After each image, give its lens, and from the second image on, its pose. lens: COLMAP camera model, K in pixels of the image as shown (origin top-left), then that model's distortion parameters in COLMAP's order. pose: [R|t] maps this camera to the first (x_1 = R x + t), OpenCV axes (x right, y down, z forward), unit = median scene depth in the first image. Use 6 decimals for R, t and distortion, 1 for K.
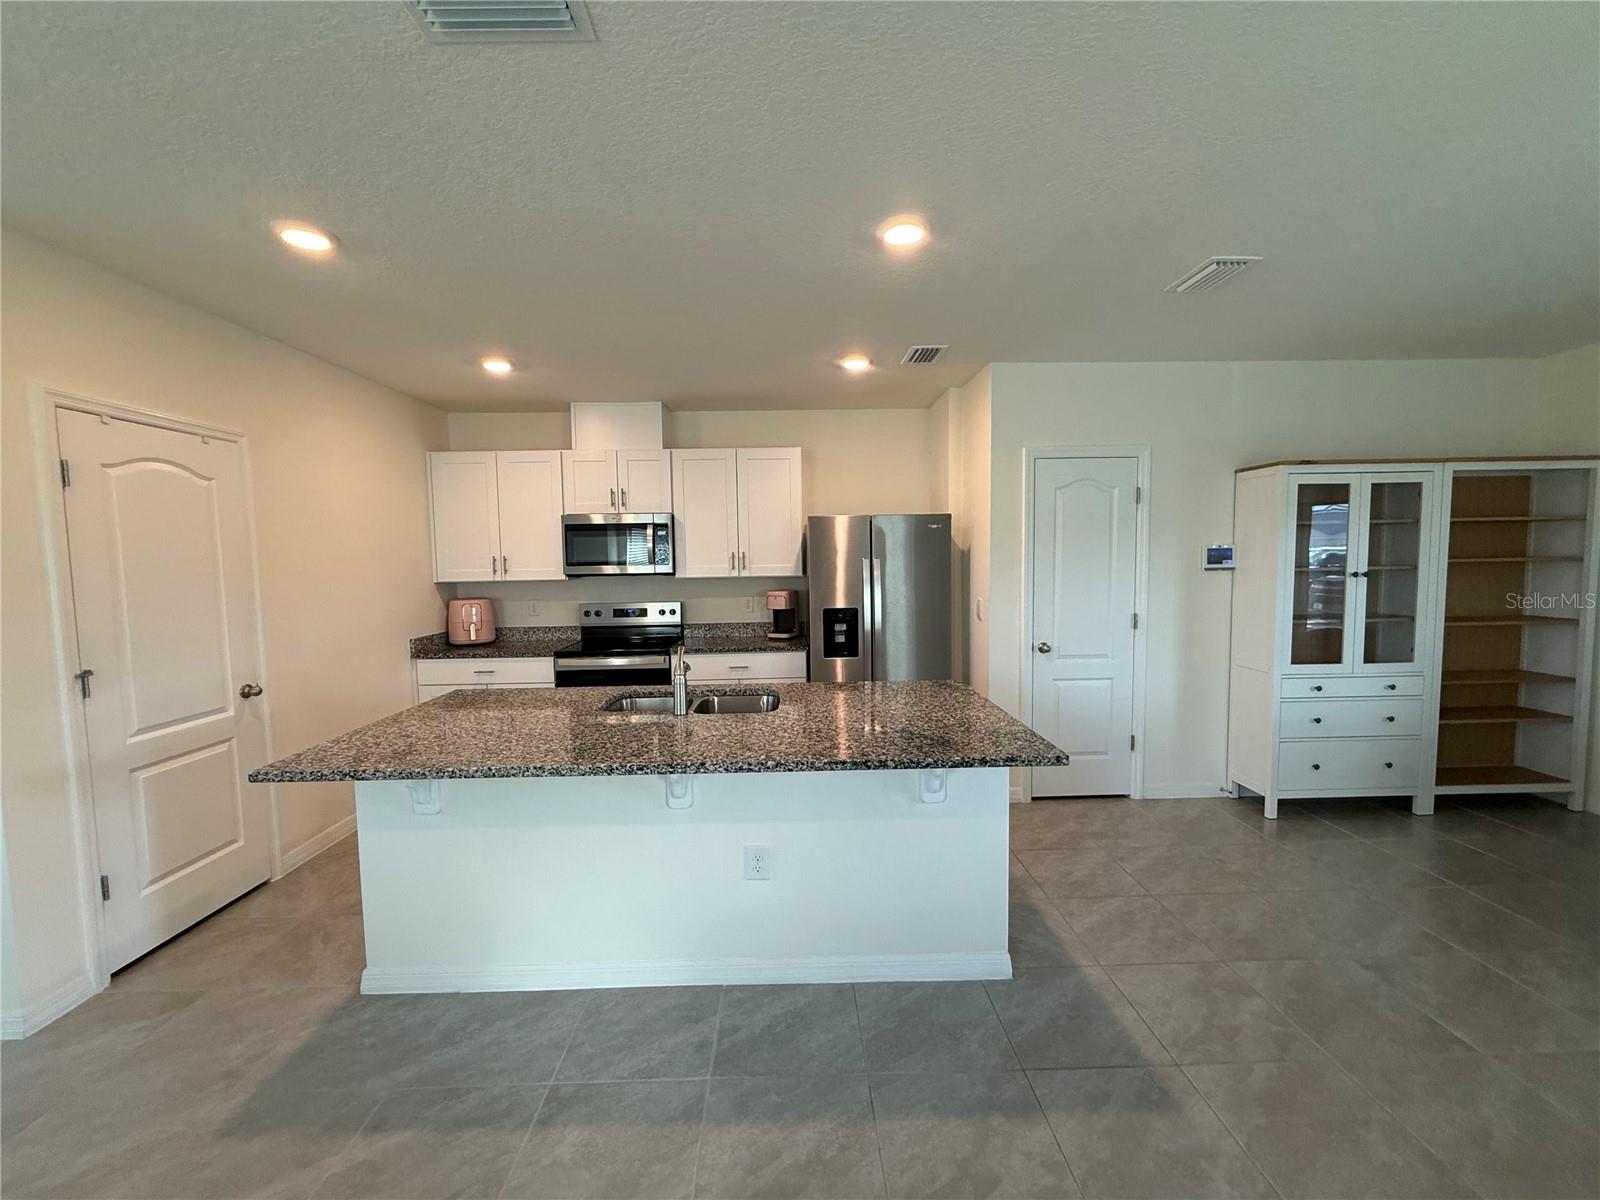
lens RADIAL K [[639.2, 0, 789.4], [0, 639.2, 602.0], [0, 0, 1]] dist [-0.000776, -0.000256]
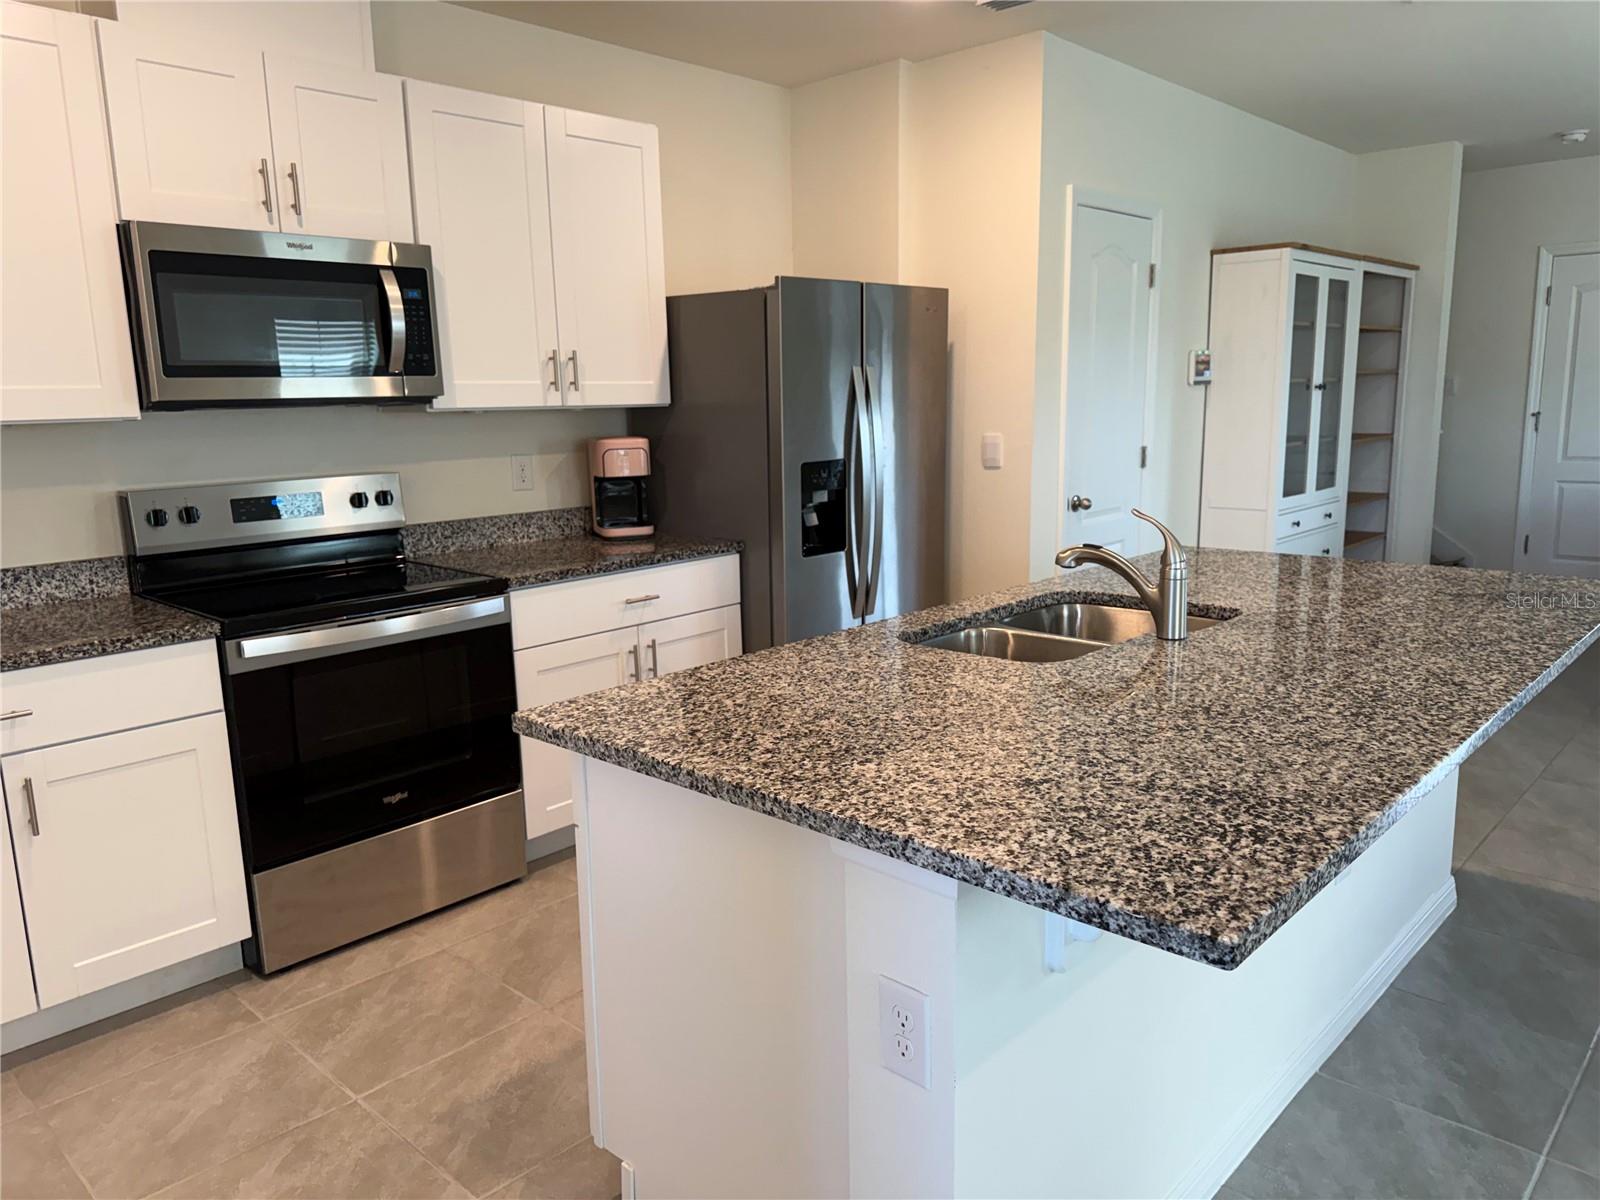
lens RADIAL K [[1145.8, 0, 800.8], [0, 1145.8, 609.7], [0, 0, 1]] dist [0.081147, -0.121328]
pose [[0.688565, -0.134060, 0.712676, -0.570684], [0.062526, 0.990079, 0.125831, 0.010835], [-0.722474, -0.042082, 0.690116, 0.319894]]
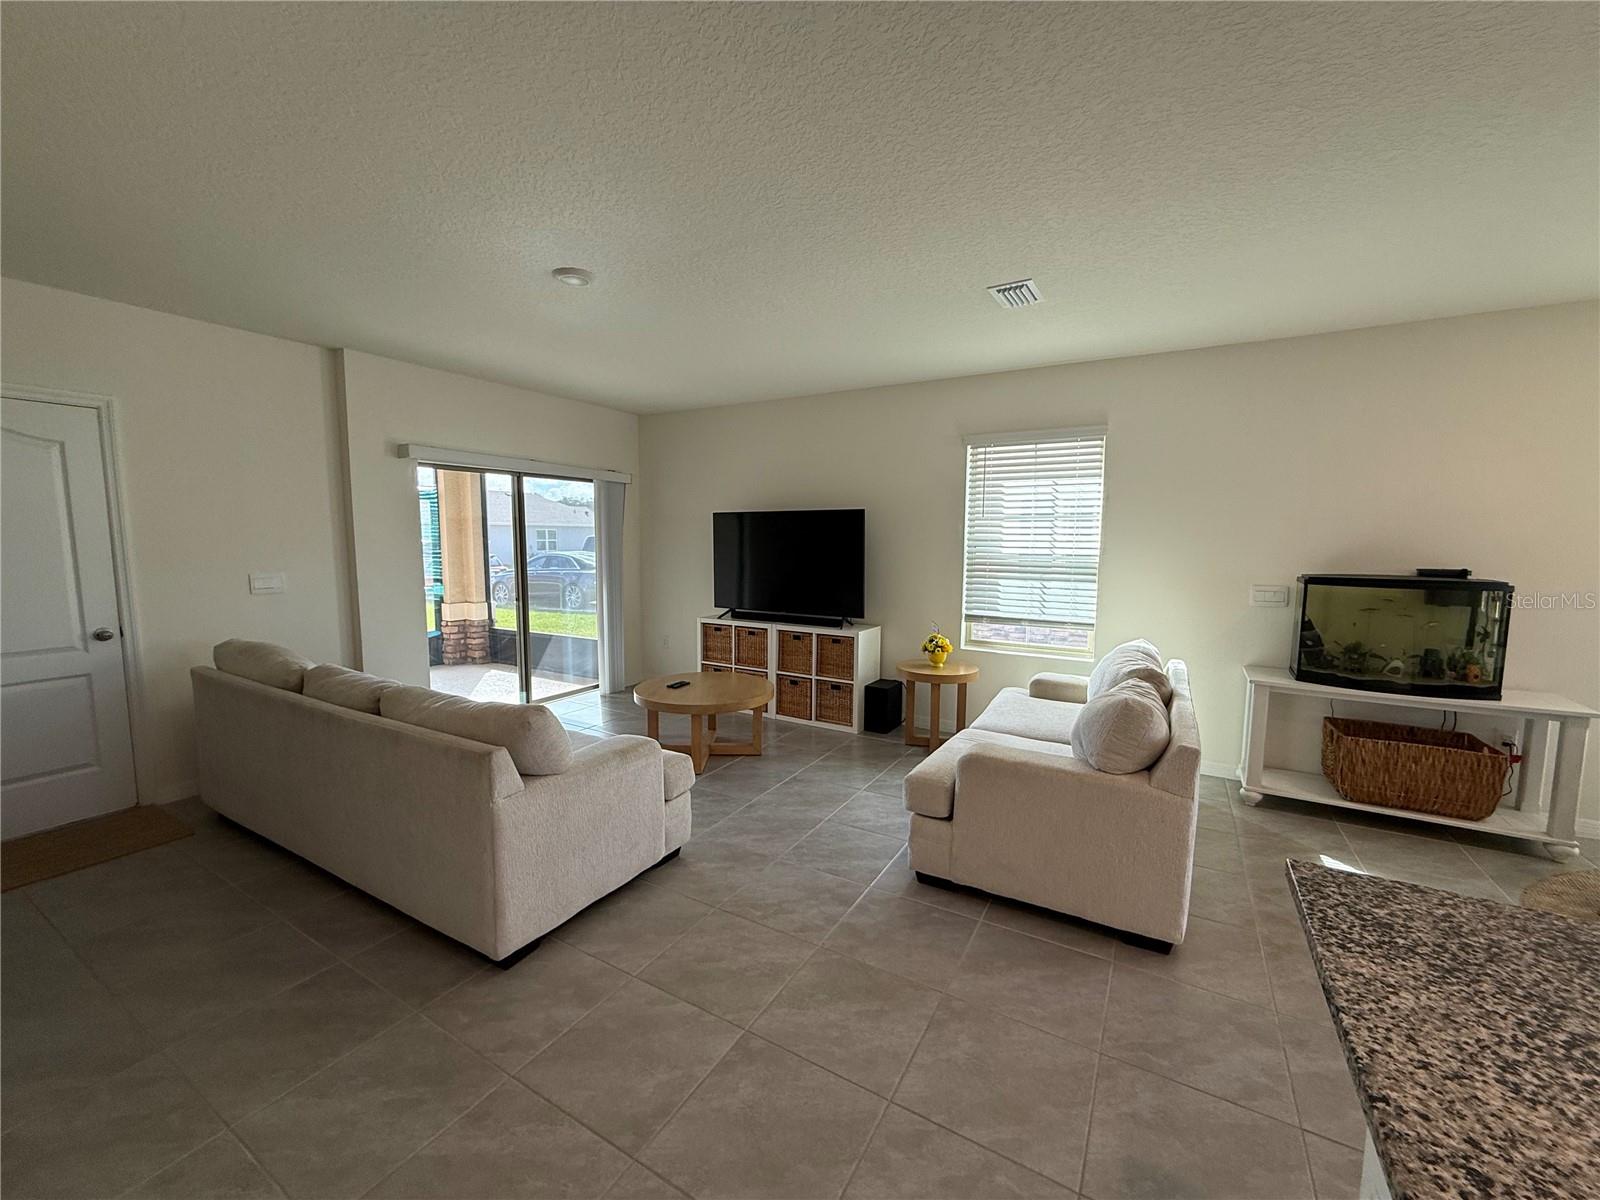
lens RADIAL K [[639.2, 0, 789.4], [0, 639.2, 602.0], [0, 0, 1]] dist [-0.000776, -0.000256]
pose [[-0.853166, -0.039961, 0.520106, 0.225375], [0.045996, 0.987415, 0.151316, -0.044633], [-0.519607, 0.153021, -0.840591, 0.722967]]
